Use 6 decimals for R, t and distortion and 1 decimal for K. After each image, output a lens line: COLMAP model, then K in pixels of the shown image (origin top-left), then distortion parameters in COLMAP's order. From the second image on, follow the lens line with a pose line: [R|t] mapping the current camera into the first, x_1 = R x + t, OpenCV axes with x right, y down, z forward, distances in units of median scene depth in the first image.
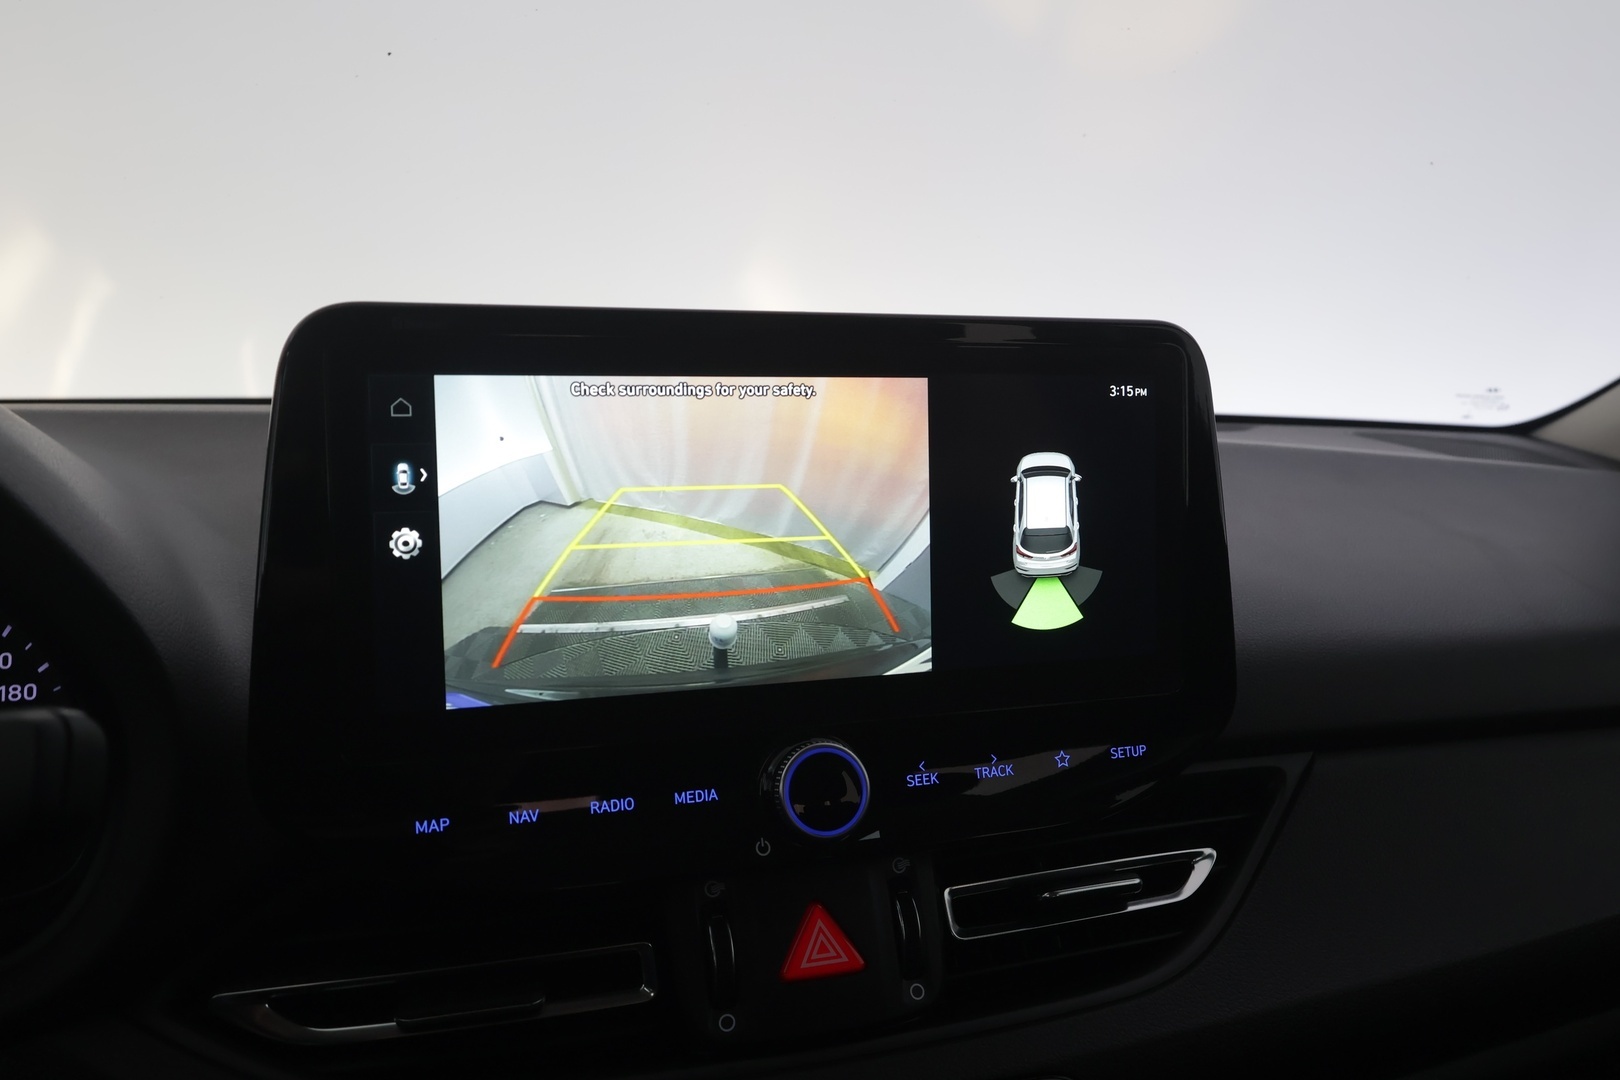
lens RADIAL K [[1256.9, 0, 805.2], [0, 1256.9, 545.1], [0, 0, 1]] dist [0.000776, 0.005514]
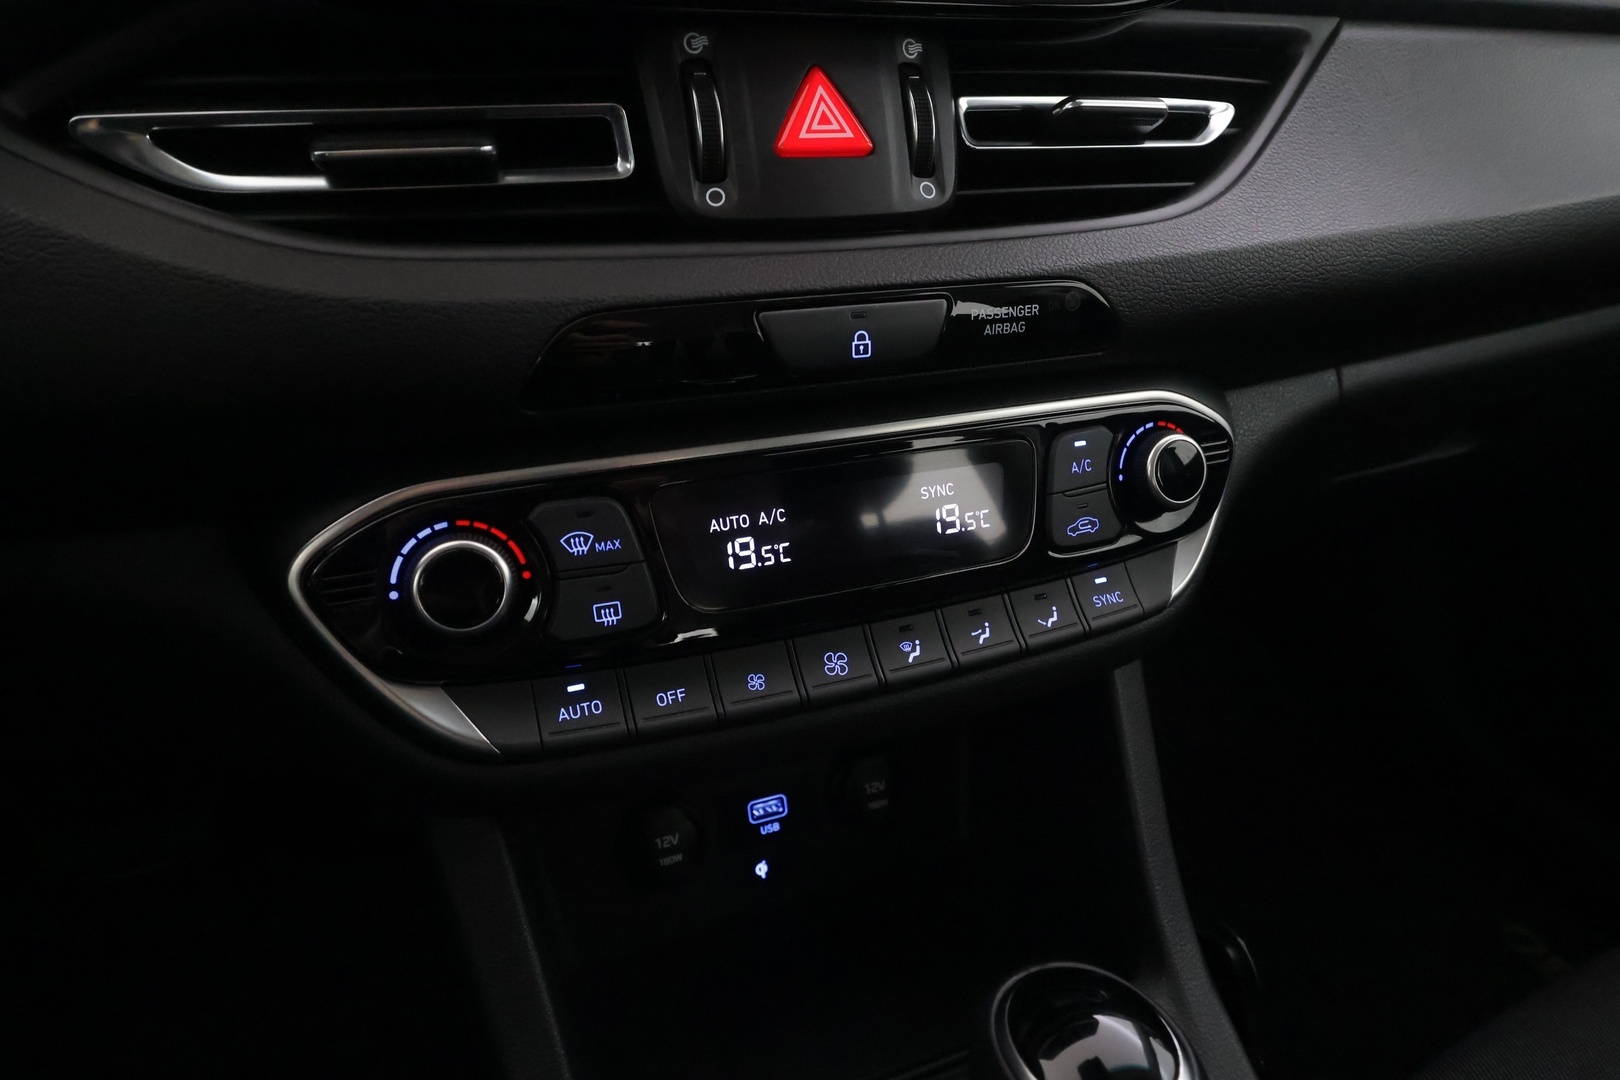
lens RADIAL K [[935.3, 0, 818.5], [0, 935.3, 536.8], [0, 0, 1]] dist [-0.004731, 0.006965]
pose [[0.998994, -0.011730, 0.043288, -0.020845], [-0.003735, 0.940081, 0.340929, 0.365421], [-0.044693, -0.340748, 0.939092, 0.295992]]
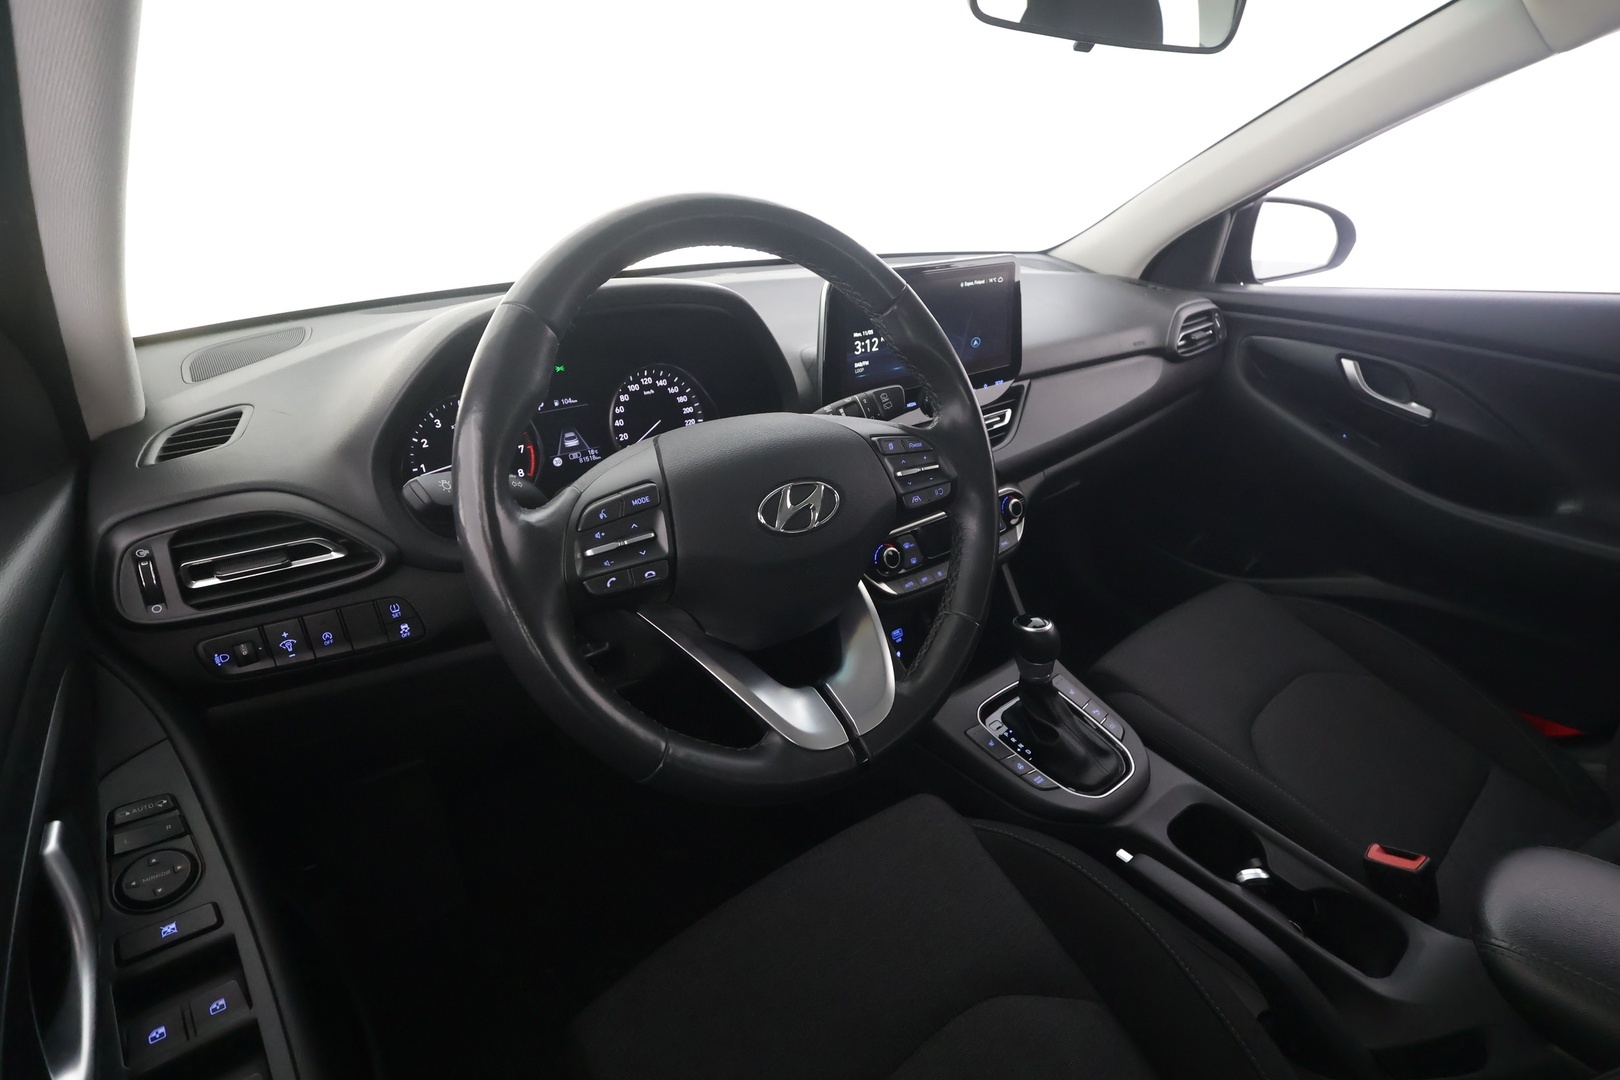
lens RADIAL K [[803.1, 0, 819.6], [0, 803.1, 545.3], [0, 0, 1]] dist [-0.007047, 0.003825]
pose [[0.935507, -0.161635, 0.314167, -1.108602], [0.057980, 0.947394, 0.314773, -0.161173], [-0.348518, -0.276257, 0.895666, -1.100188]]
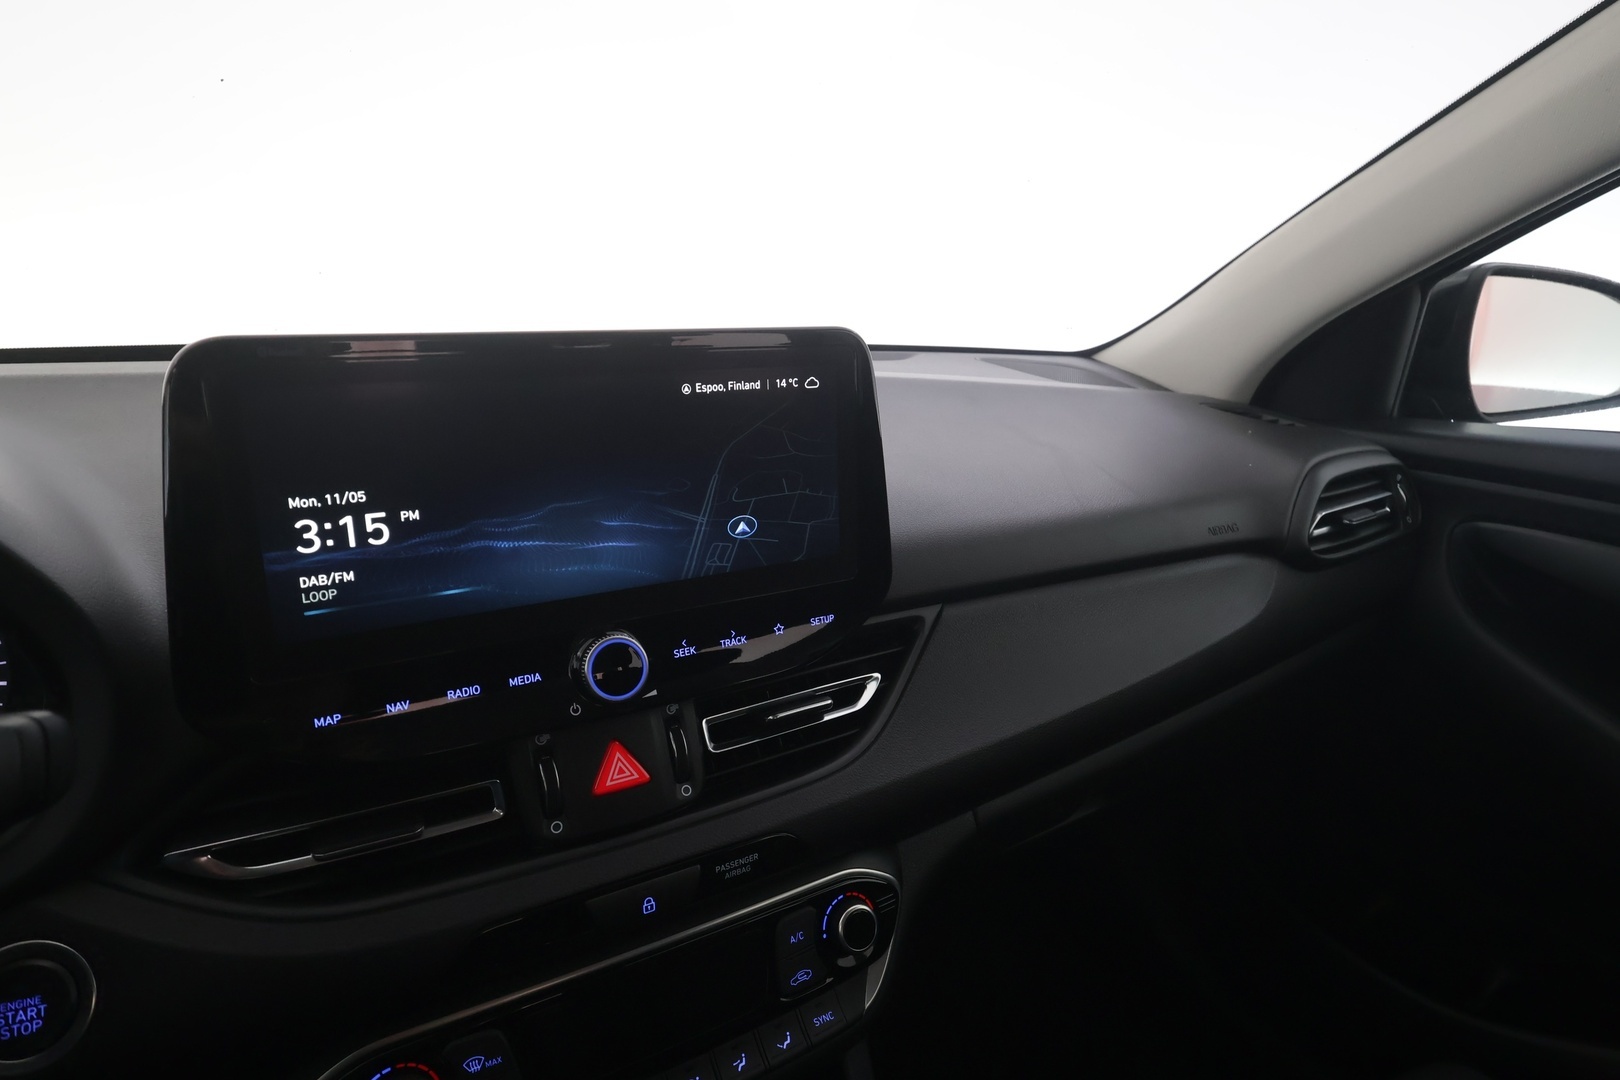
lens RADIAL K [[935.3, 0, 808.1], [0, 935.3, 539.8], [0, 0, 1]] dist [-0.004731, 0.006965]
pose [[0.976495, -0.048292, 0.210062, 0.010998], [0.017352, 0.989028, 0.146707, -0.103309], [-0.214842, -0.139614, 0.966618, -0.069584]]
